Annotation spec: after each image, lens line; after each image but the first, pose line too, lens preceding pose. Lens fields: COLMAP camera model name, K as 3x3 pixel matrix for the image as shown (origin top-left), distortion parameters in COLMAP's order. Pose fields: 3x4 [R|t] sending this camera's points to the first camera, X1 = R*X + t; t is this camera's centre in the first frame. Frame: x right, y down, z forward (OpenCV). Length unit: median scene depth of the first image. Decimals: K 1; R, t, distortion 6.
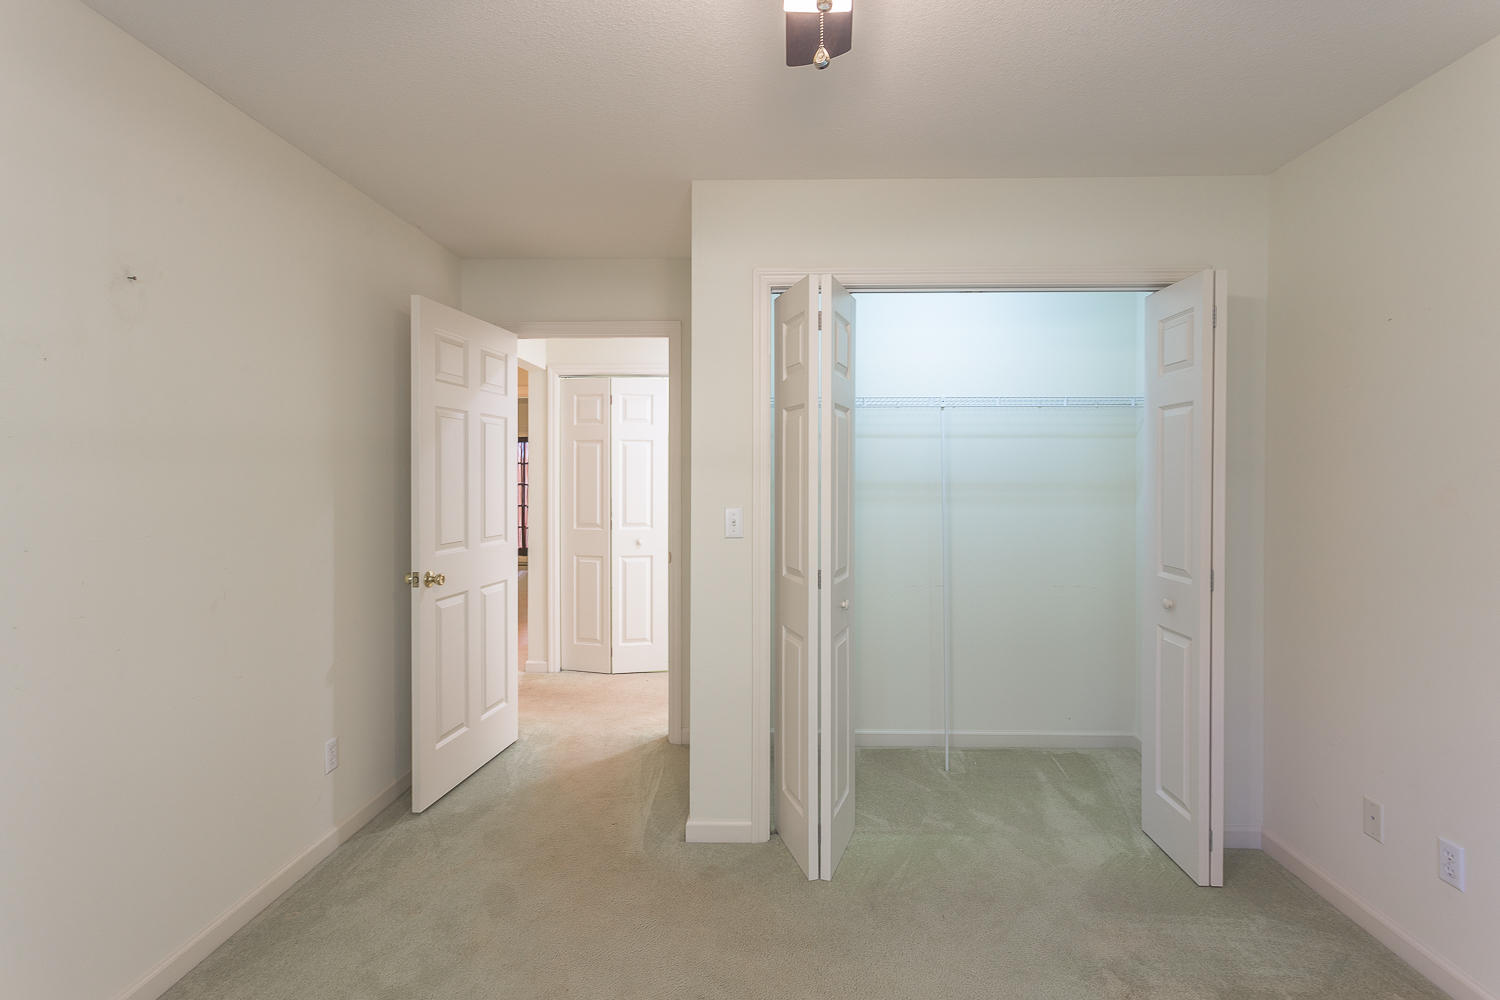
lens RADIAL K [[711.1, 0, 750.5], [0, 711.1, 501.4], [0, 0, 1]] dist [-0.001927, -0.000203]
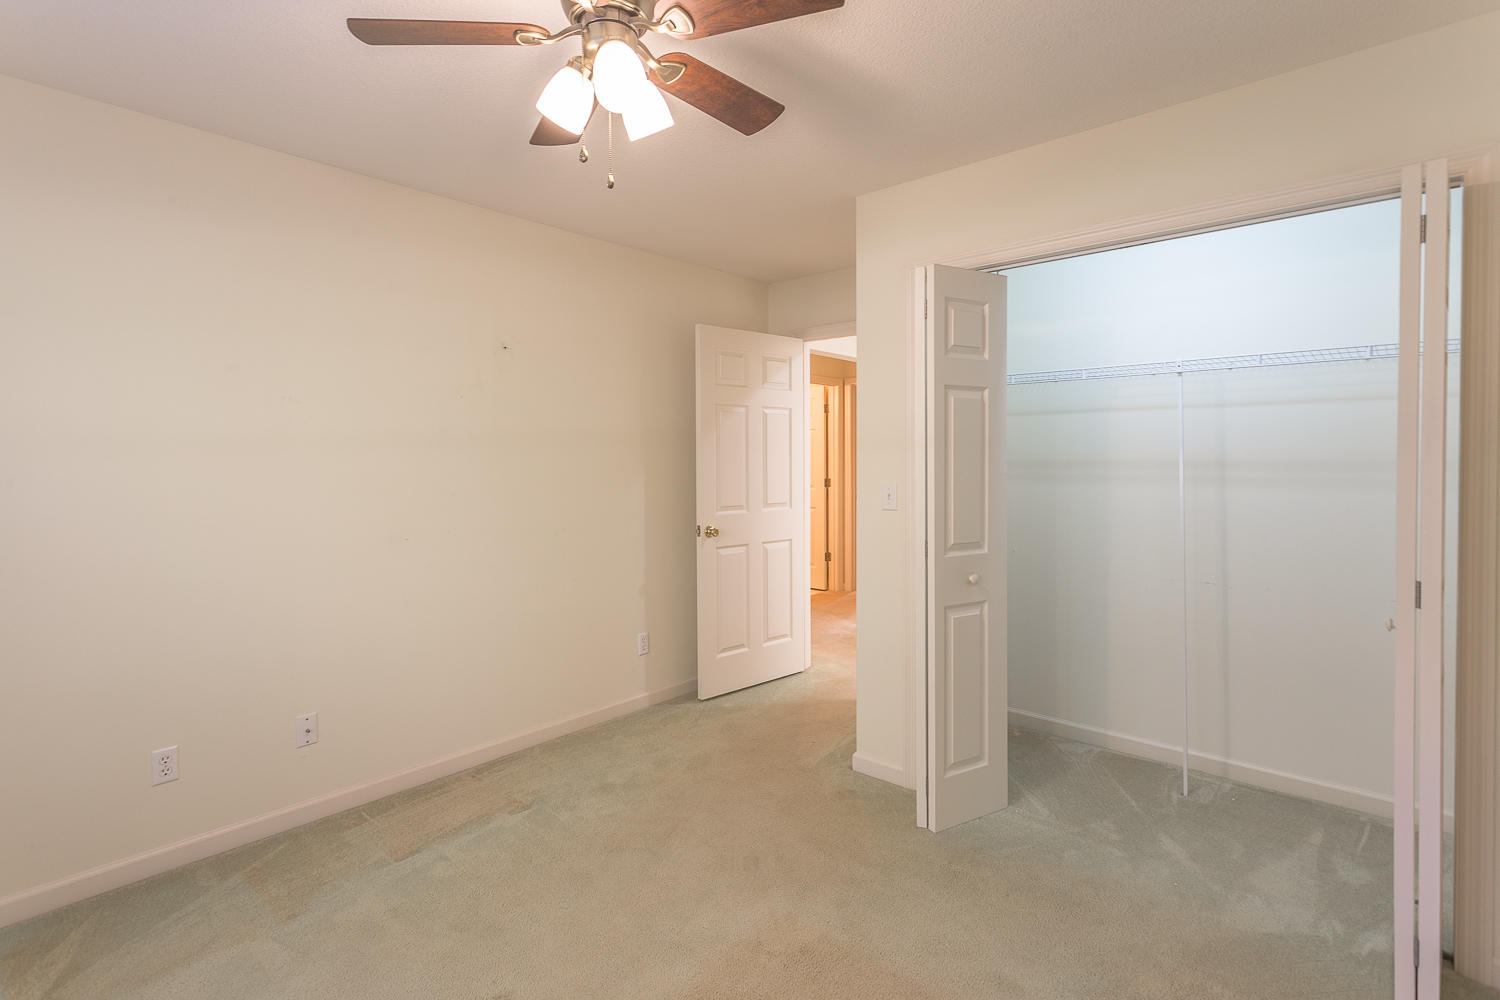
lens RADIAL K [[721.4, 0, 749.0], [0, 721.4, 495.6], [0, 0, 1]] dist [0.003098, 0.001420]
pose [[0.760531, 0.030906, -0.648565, 0.503939], [-0.015655, 0.999449, 0.029270, -0.001831], [0.649113, -0.012107, 0.760596, -0.004329]]
